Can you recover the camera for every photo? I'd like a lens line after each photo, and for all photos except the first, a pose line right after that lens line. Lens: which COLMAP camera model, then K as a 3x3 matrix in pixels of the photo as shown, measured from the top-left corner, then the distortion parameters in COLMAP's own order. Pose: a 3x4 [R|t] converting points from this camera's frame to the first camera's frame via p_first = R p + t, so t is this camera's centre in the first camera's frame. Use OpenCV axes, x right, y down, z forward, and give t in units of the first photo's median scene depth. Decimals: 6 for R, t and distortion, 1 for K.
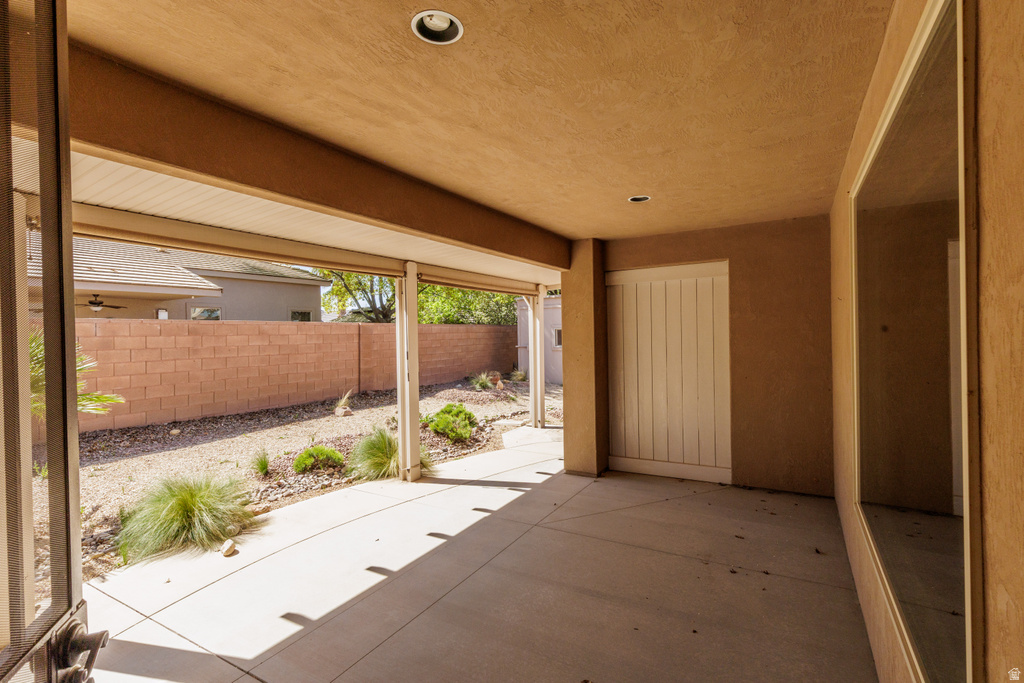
lens RADIAL K [[458.9, 0, 514.2], [0, 458.9, 338.7], [0, 0, 1]] dist [0.009744, -0.001994]
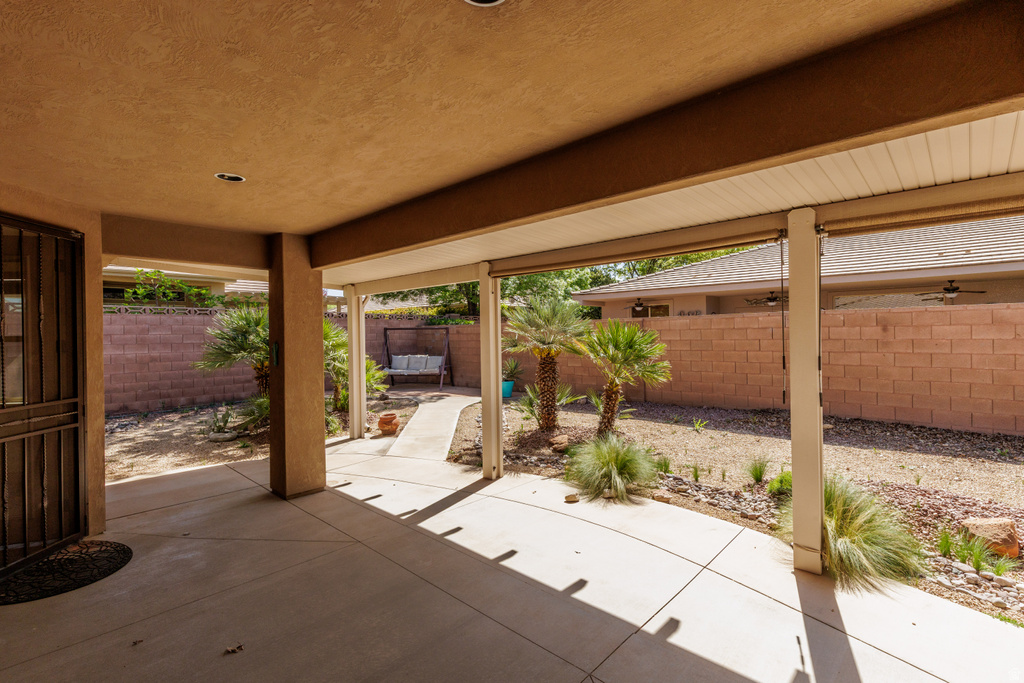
lens RADIAL K [[458.9, 0, 519.4], [0, 458.9, 334.8], [0, 0, 1]] dist [0.009744, -0.001994]
pose [[-0.188670, 0.017719, -0.981881, 0.655114], [0.004872, 0.999842, 0.017107, -0.018398], [0.982028, -0.001556, -0.188726, 1.106247]]
